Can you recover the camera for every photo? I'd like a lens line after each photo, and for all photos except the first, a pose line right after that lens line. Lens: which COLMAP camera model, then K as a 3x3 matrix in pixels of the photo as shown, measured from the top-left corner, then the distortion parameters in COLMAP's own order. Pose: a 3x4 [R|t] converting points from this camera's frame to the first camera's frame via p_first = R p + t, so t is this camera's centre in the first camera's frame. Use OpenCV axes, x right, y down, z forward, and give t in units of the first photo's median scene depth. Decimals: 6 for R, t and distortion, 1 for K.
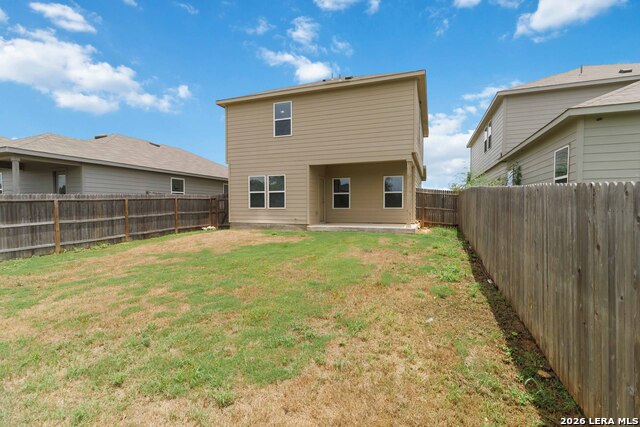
lens RADIAL K [[308.7, 0, 314.5], [0, 308.7, 213.4], [0, 0, 1]] dist [-0.004240, 0.001965]
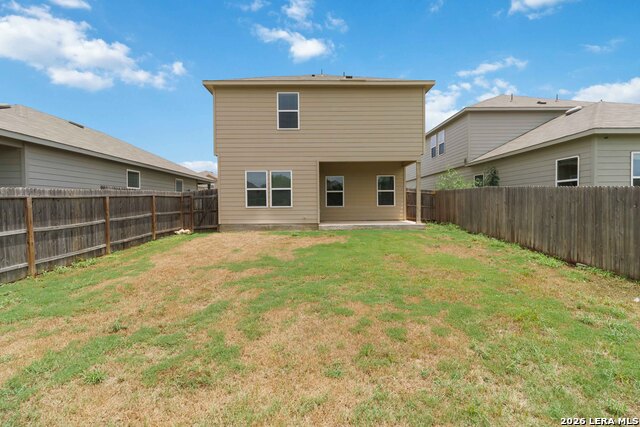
lens RADIAL K [[308.7, 0, 317.2], [0, 308.7, 207.5], [0, 0, 1]] dist [-0.004240, 0.001965]
pose [[0.927717, -0.009261, 0.373169, -0.370693], [0.015033, 0.999808, -0.012561, -0.001991], [-0.372981, 0.017263, 0.927678, 0.113079]]
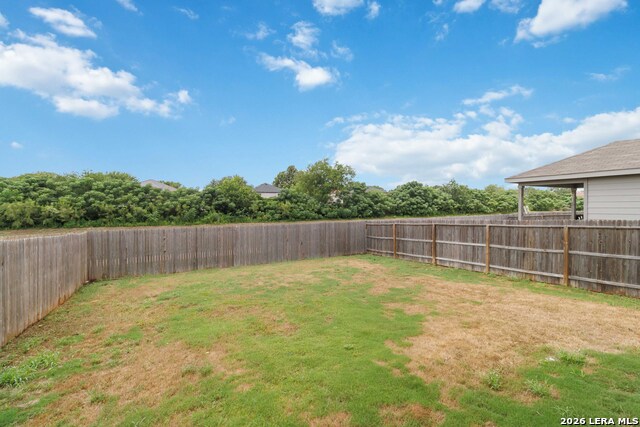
lens RADIAL K [[308.7, 0, 318.6], [0, 308.7, 212.1], [0, 0, 1]] dist [-0.004240, 0.001965]
pose [[-0.666224, 0.009605, -0.745689, 0.259943], [-0.012340, 0.999638, 0.023901, -0.078163], [0.745649, 0.025125, -0.665865, 0.924901]]
